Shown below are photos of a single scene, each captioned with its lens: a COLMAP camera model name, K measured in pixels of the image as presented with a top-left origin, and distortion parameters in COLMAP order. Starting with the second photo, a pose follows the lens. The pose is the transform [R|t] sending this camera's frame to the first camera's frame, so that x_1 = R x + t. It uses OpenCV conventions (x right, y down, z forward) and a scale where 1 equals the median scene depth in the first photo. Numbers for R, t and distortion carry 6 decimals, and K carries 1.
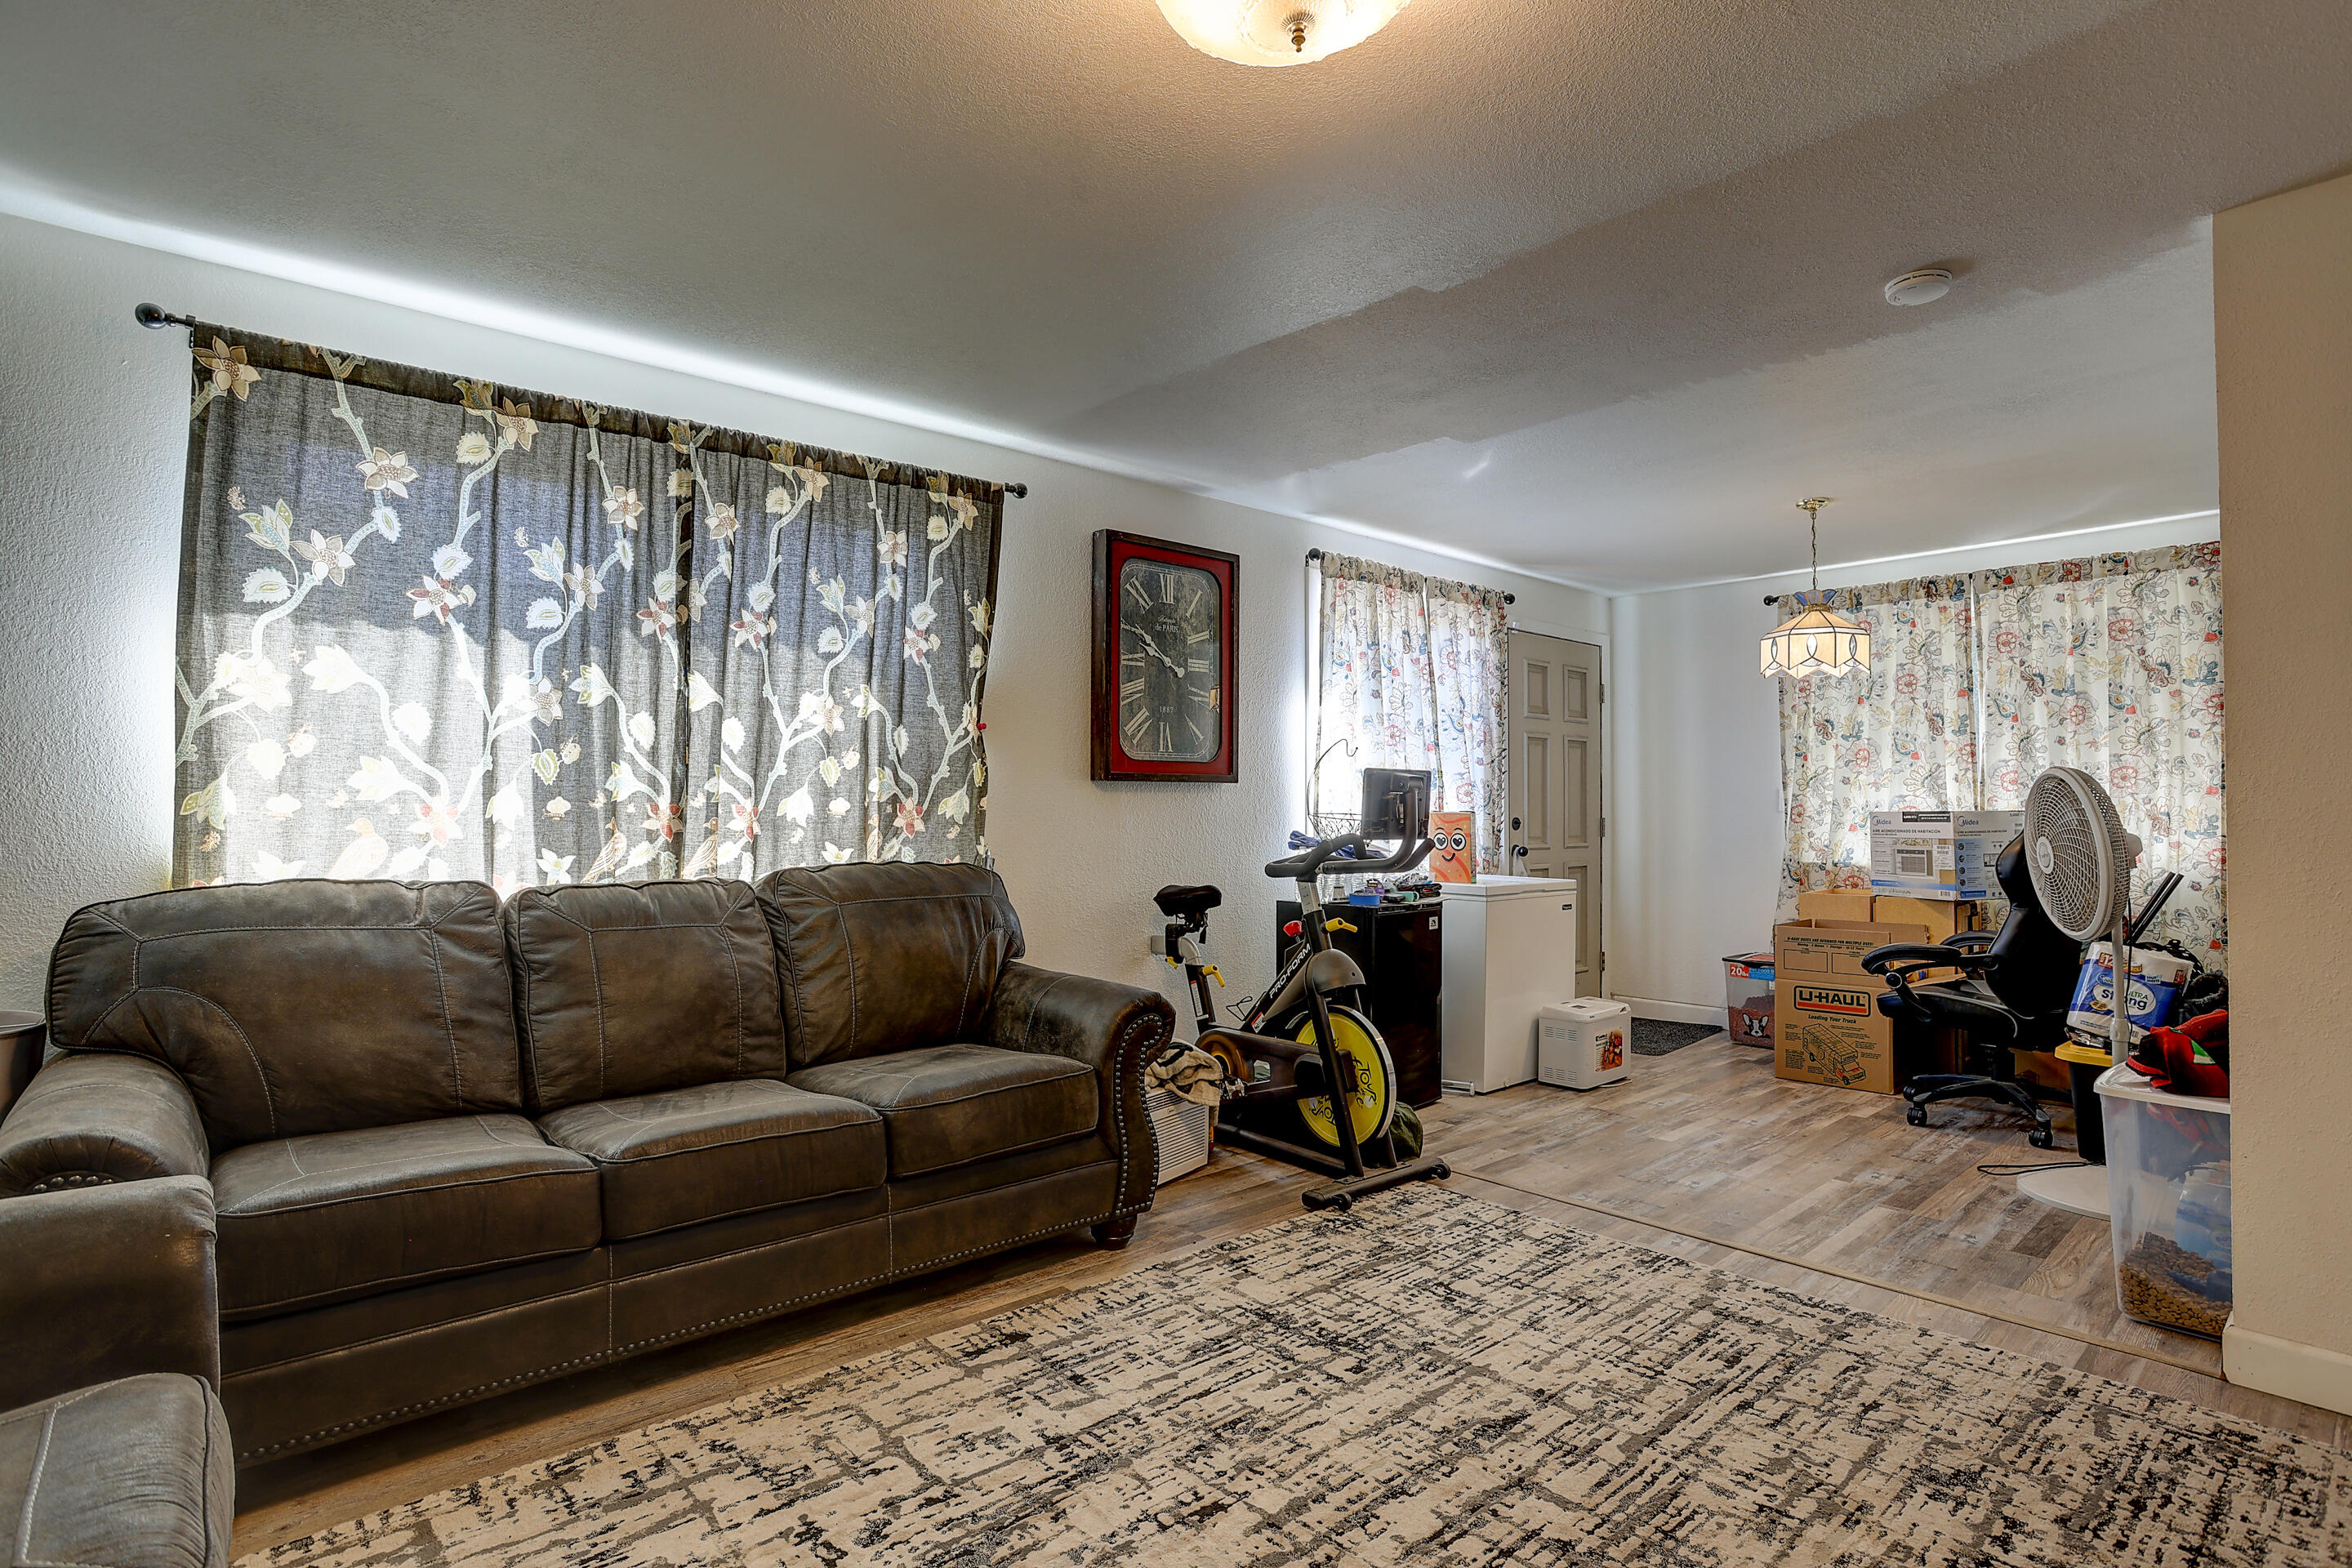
lens RADIAL K [[1167.3, 0, 1176.0], [0, 1167.3, 784.0], [0, 0, 1]] dist [-0.069120, 0.031928]
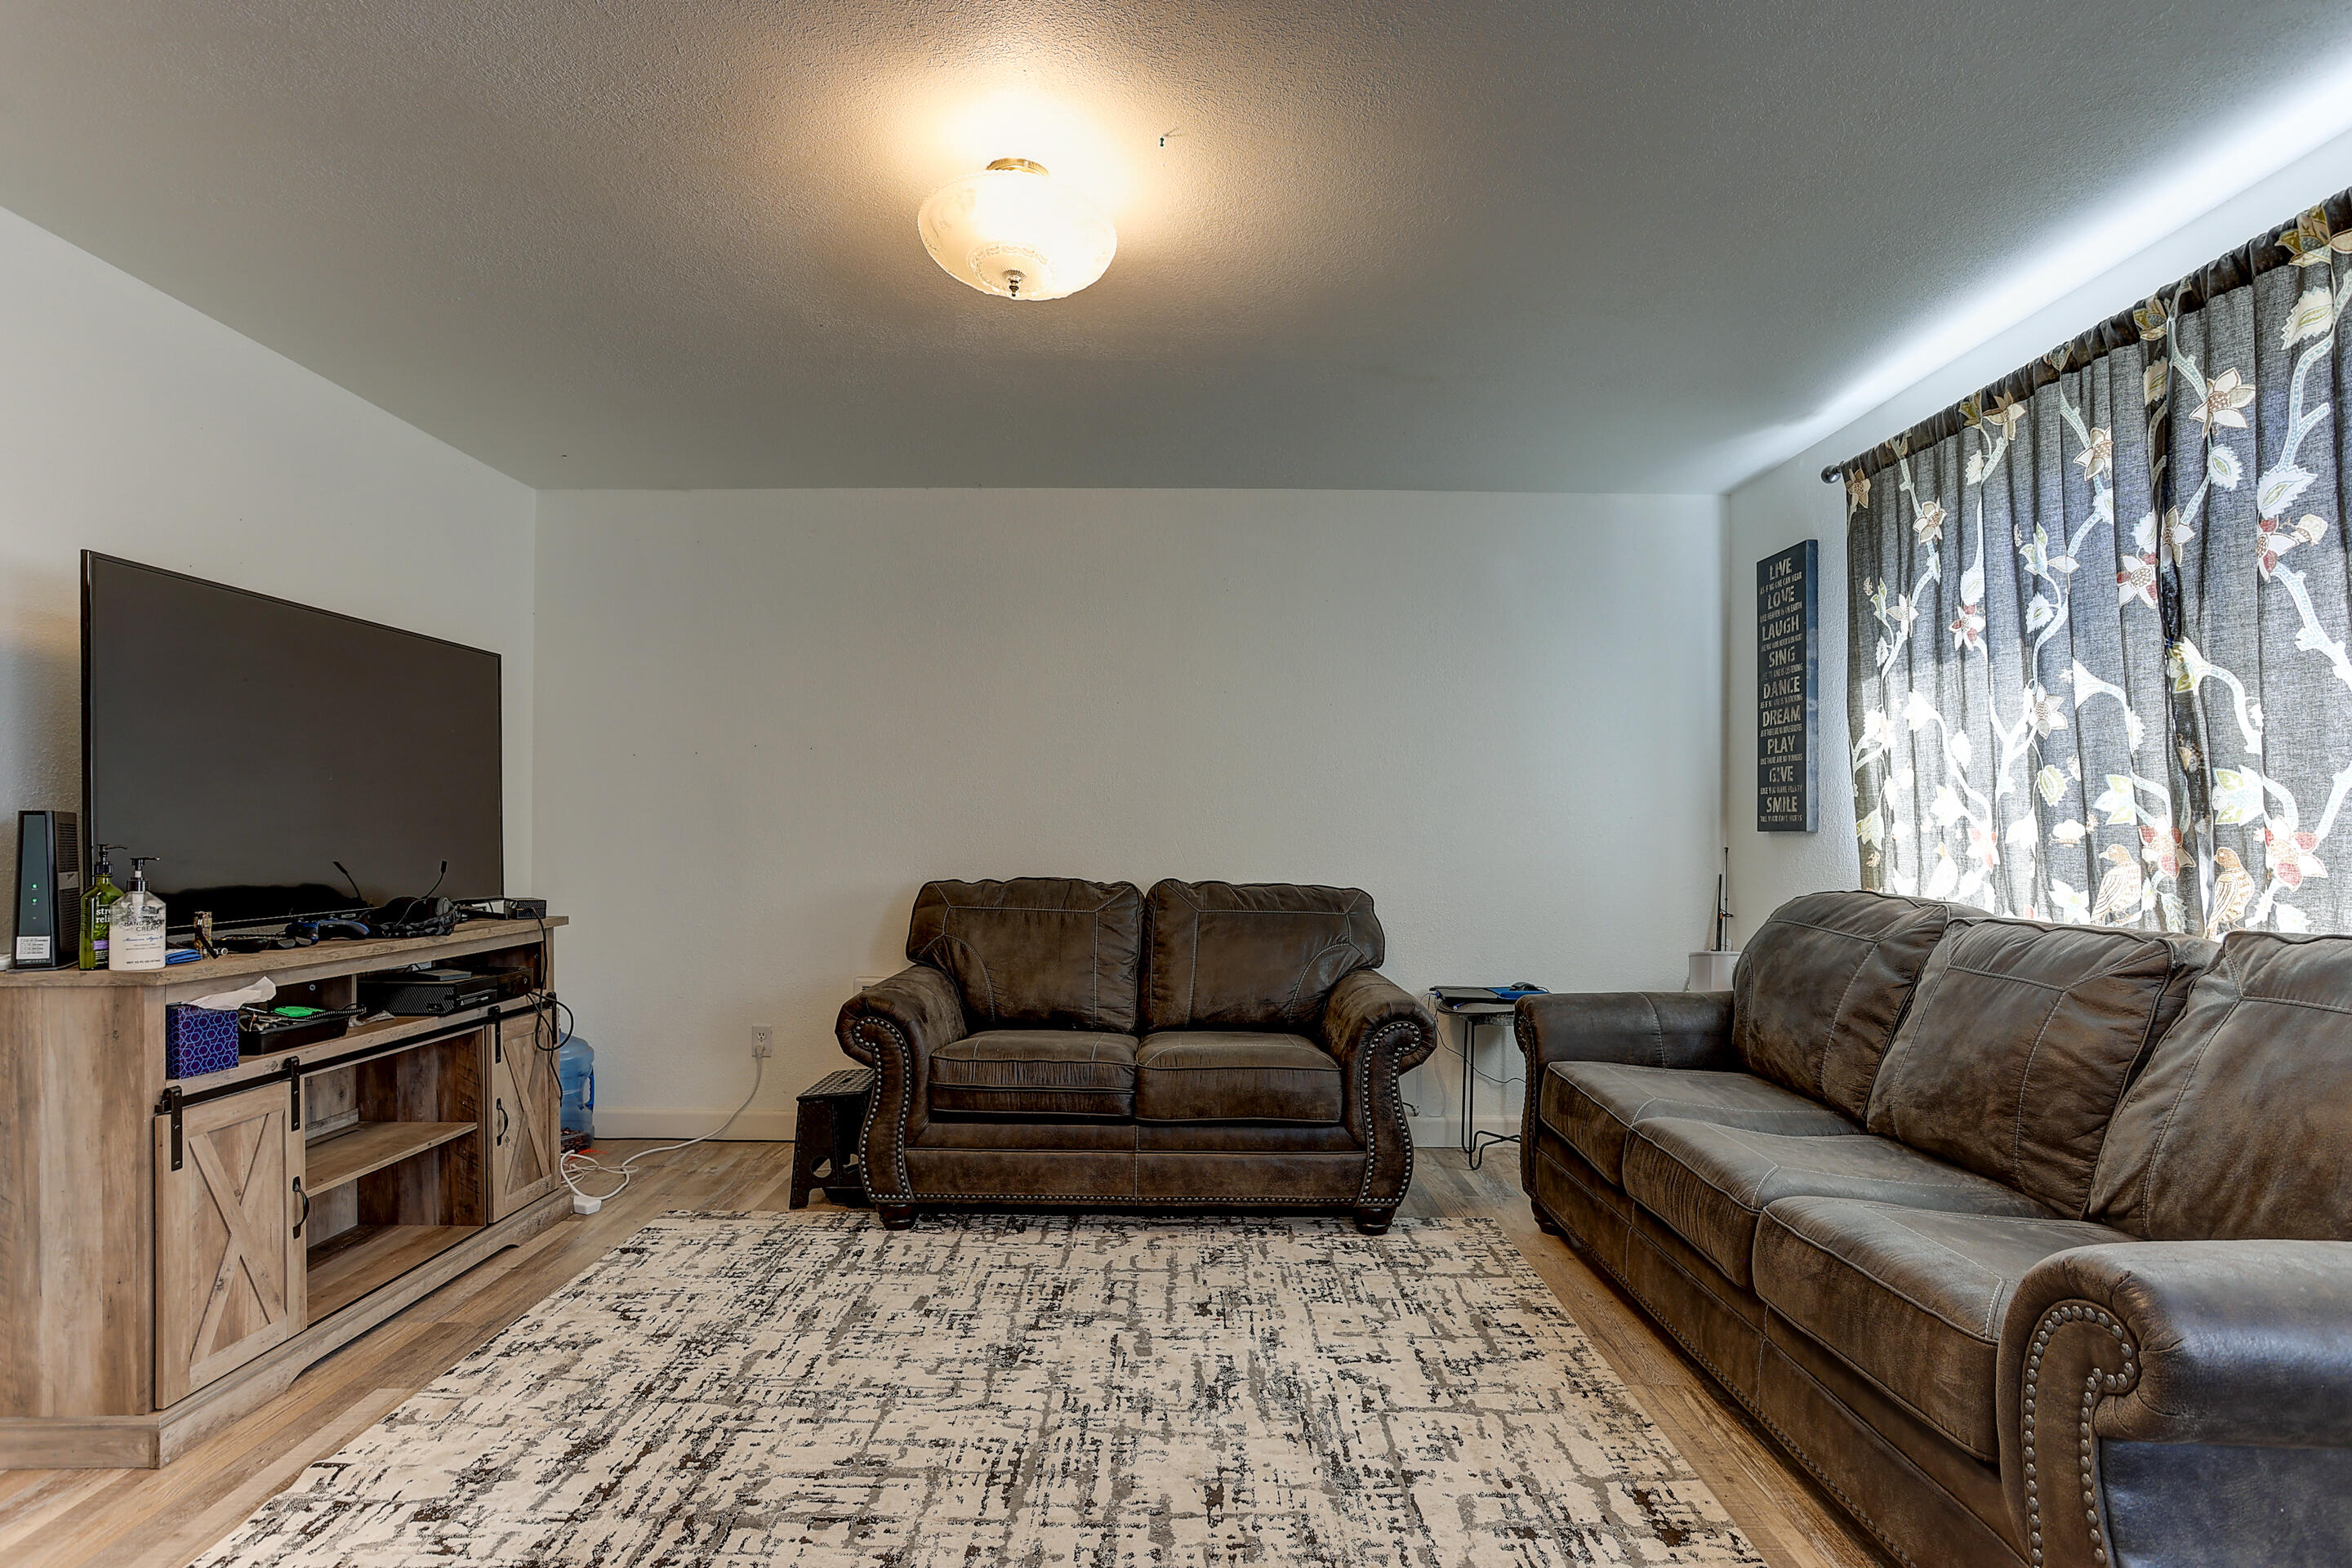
lens RADIAL K [[1130.0, 0, 1167.6], [0, 1130.0, 831.4], [0, 0, 1]] dist [-0.053930, 0.025690]
pose [[-0.655247, -0.002105, -0.755411, 0.537015], [0.010730, 0.999869, -0.012093, 0.023158], [0.755338, -0.016030, -0.655139, 1.062658]]
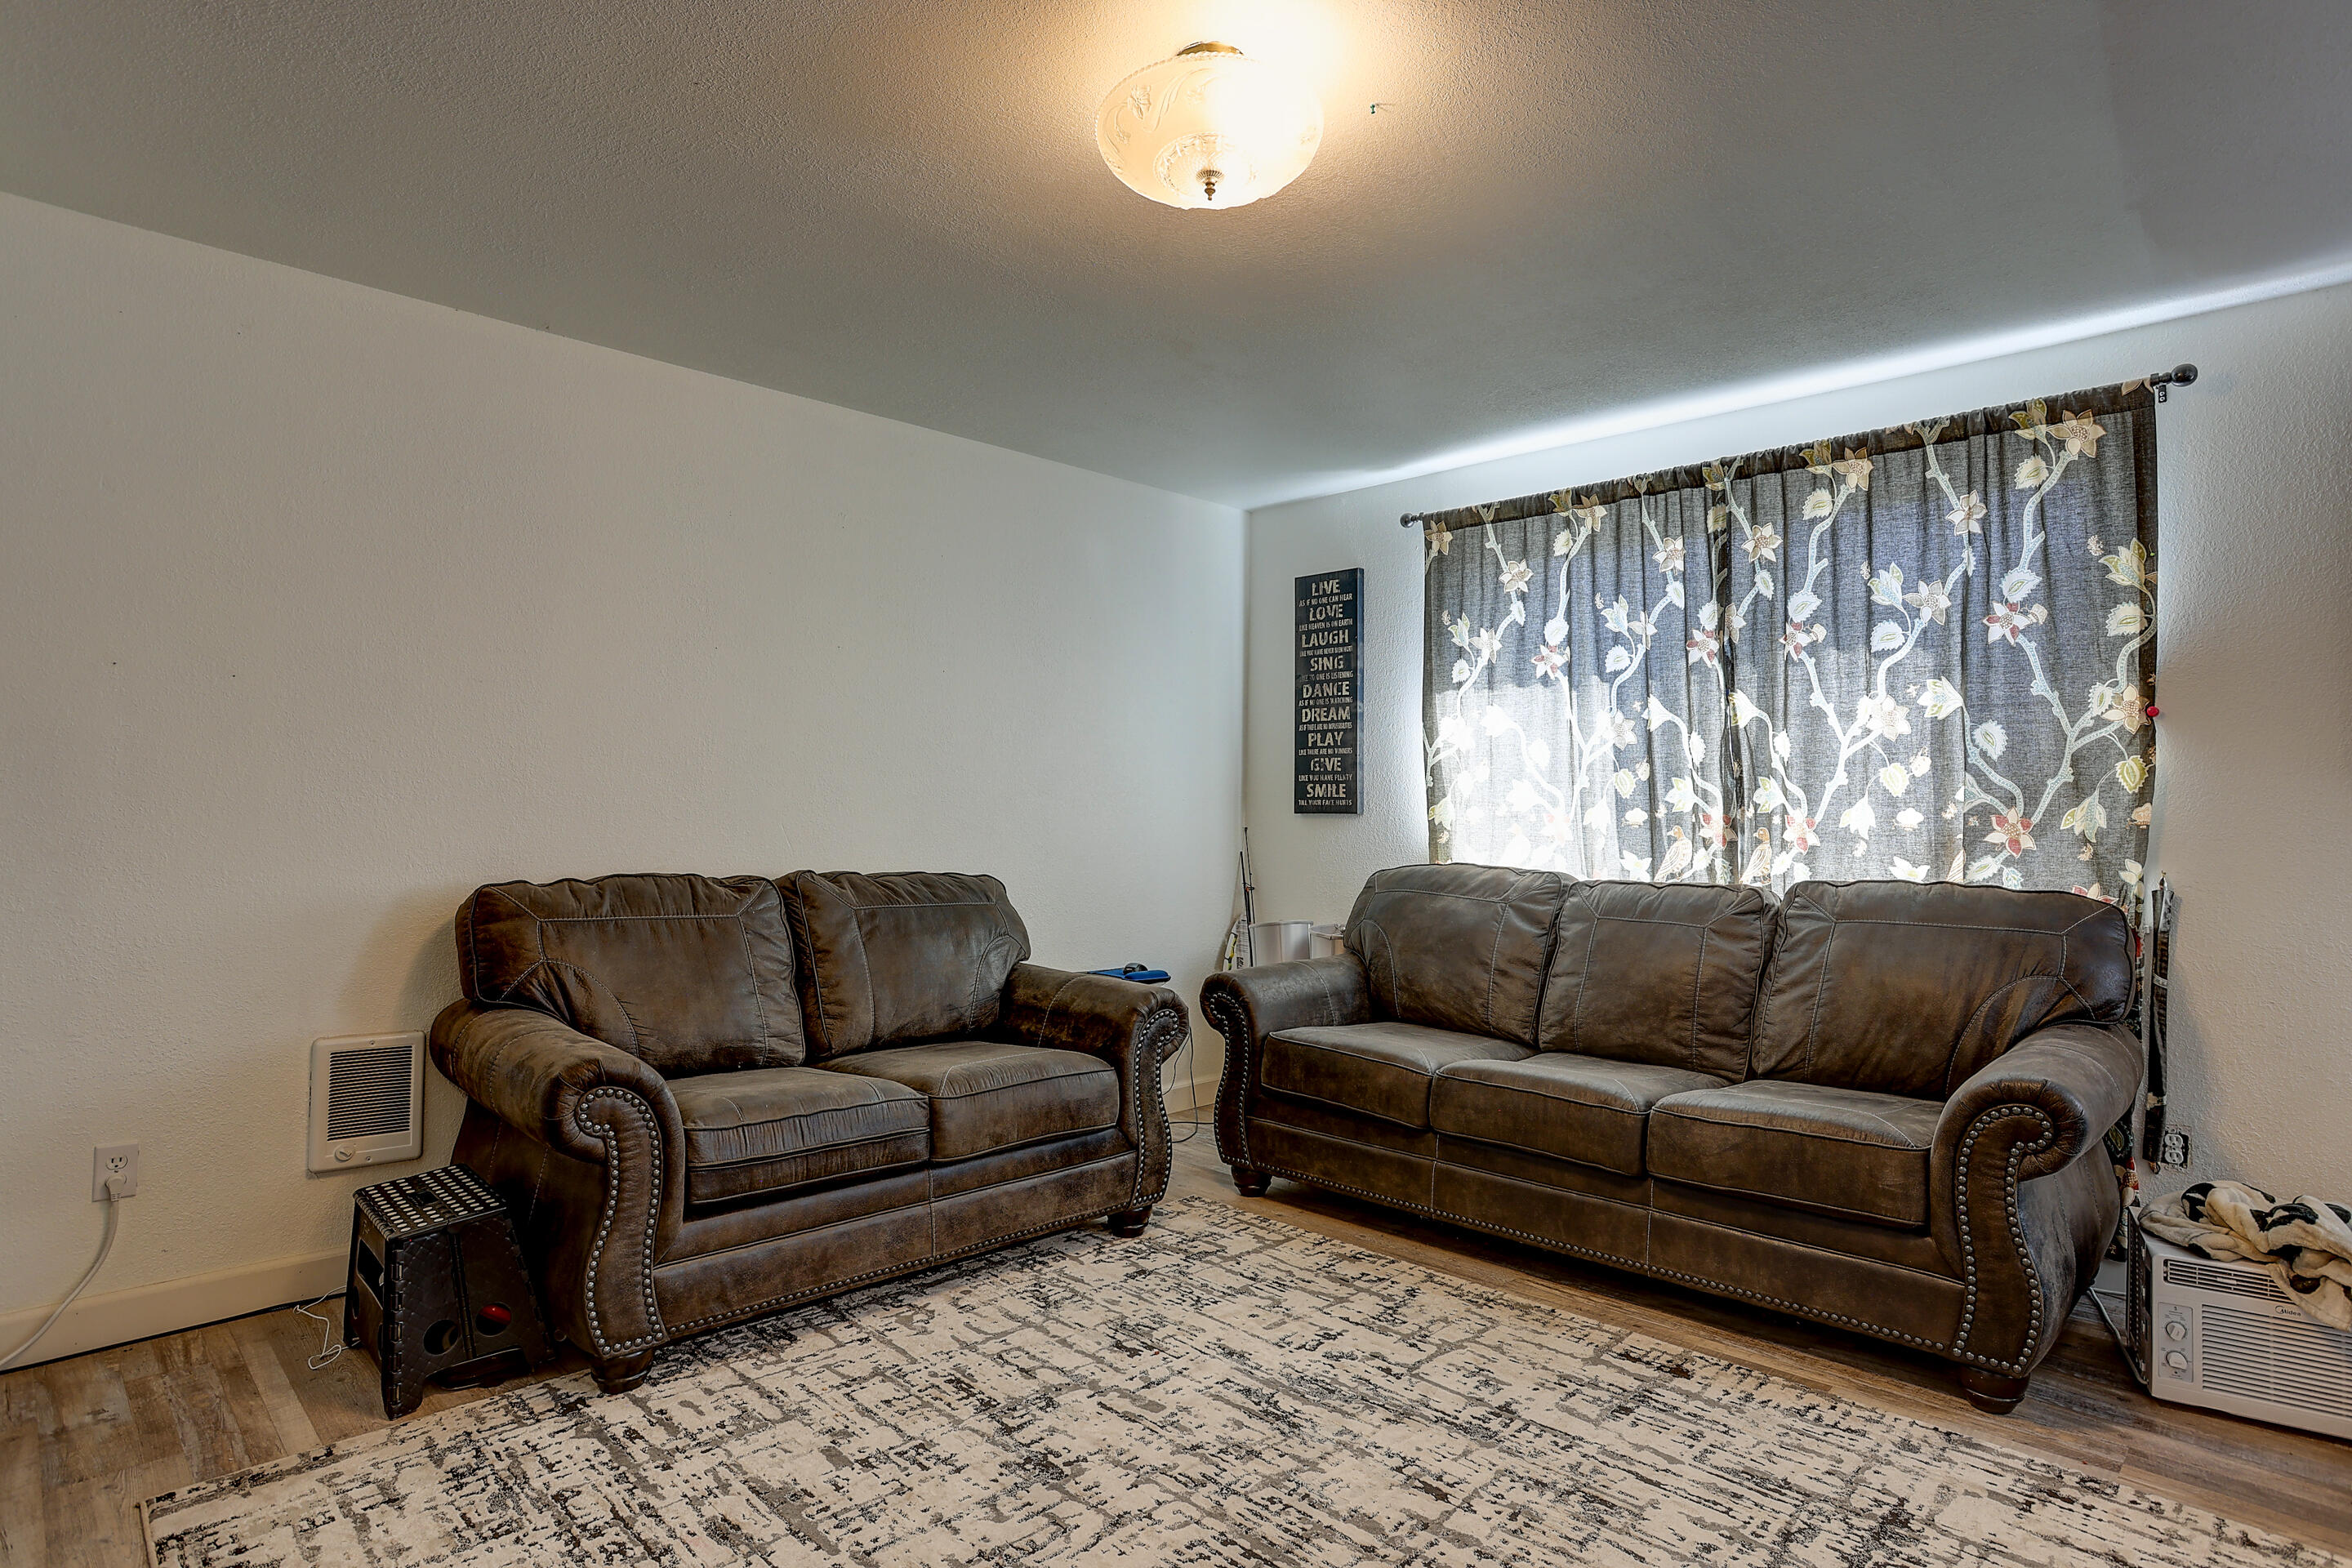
lens RADIAL K [[1219.8, 0, 1176.0], [0, 1219.8, 784.0], [0, 0, 1]] dist [-0.079247, 0.039436]
pose [[0.062114, -0.021514, -0.997837, 0.716396], [0.010043, 0.999731, -0.020929, 0.007797], [0.998019, -0.008721, 0.062313, 0.453497]]
